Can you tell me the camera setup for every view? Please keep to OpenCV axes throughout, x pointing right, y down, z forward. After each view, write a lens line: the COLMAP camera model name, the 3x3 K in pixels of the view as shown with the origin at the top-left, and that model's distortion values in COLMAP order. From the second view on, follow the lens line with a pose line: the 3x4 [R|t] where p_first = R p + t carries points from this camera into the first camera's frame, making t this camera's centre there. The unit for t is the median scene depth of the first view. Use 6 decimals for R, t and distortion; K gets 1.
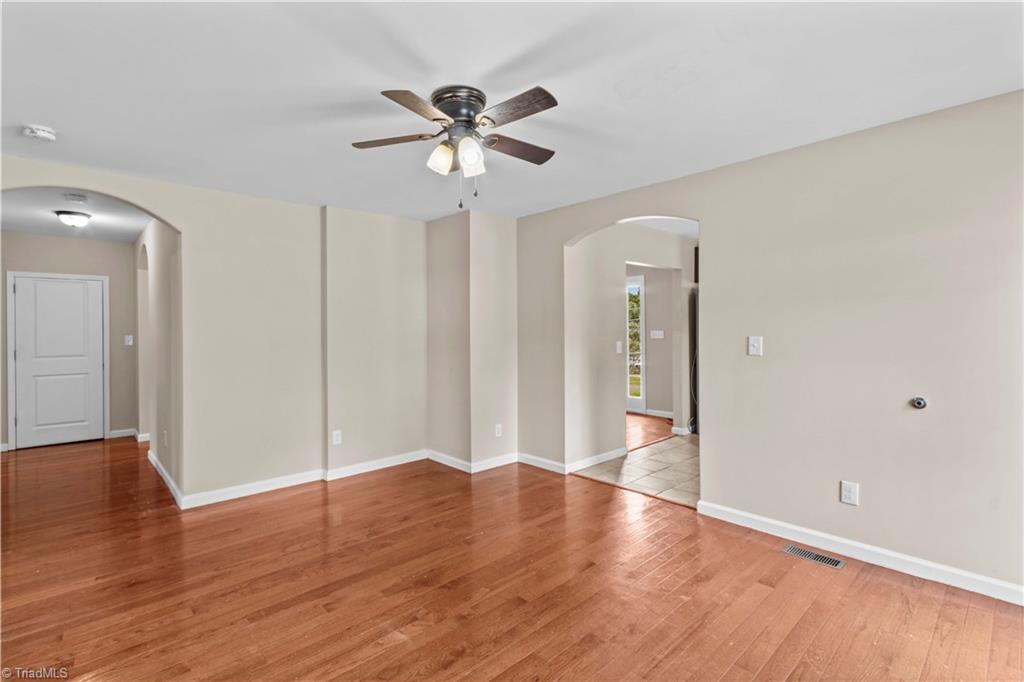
lens RADIAL K [[477.1, 0, 512.6], [0, 477.1, 333.1], [0, 0, 1]] dist [-0.002127, -0.000495]
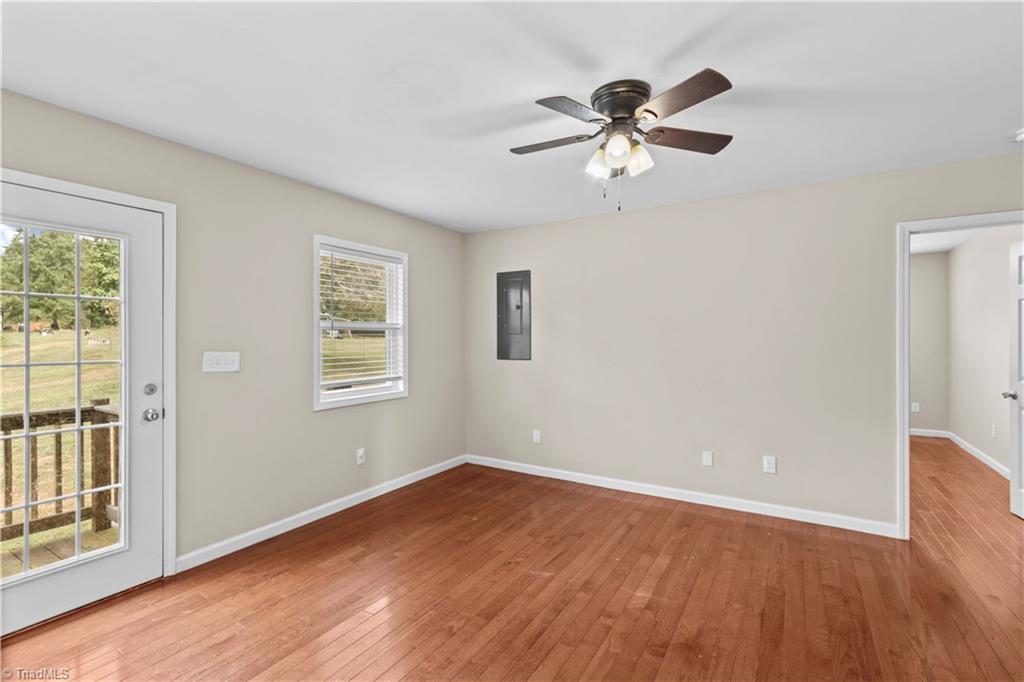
lens RADIAL K [[477.1, 0, 512.6], [0, 477.1, 333.1], [0, 0, 1]] dist [-0.002127, -0.000495]
pose [[-0.963275, 0.007100, -0.268422, 0.342197], [0.006487, 0.999974, 0.003172, -0.030354], [0.268437, 0.001314, -0.963296, 1.764232]]
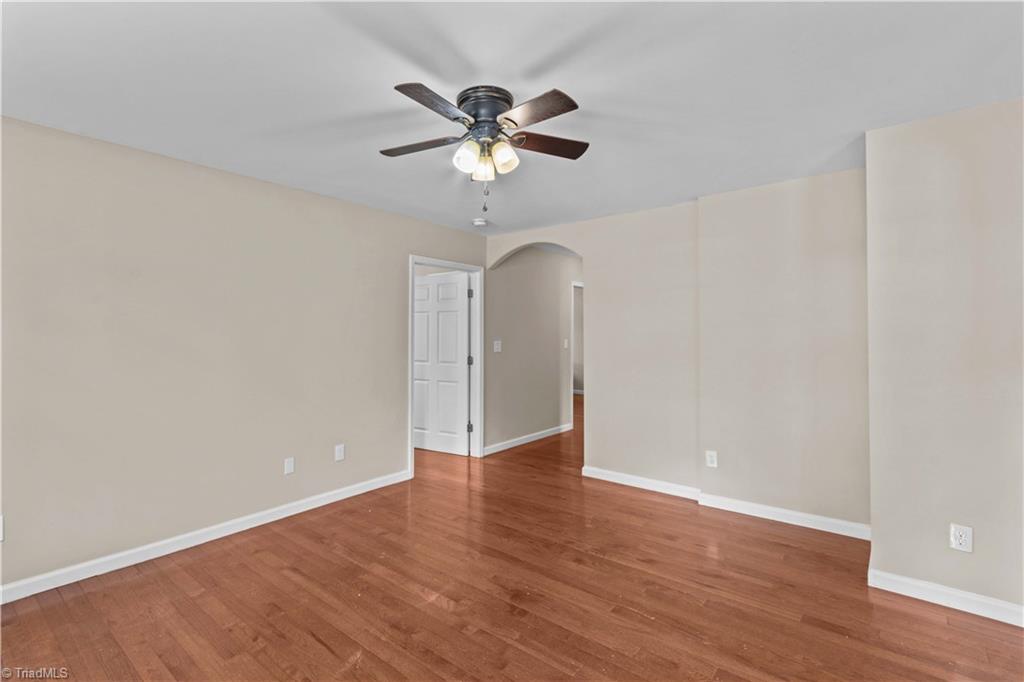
lens RADIAL K [[469.9, 0, 472.9], [0, 469.9, 319.4], [0, 0, 1]] dist [0.001575, 0.000149]
pose [[0.115887, -0.021104, -0.993038, 0.817356], [-0.013087, 0.999655, -0.022772, -0.031314], [0.993176, 0.015634, 0.115571, 0.806919]]
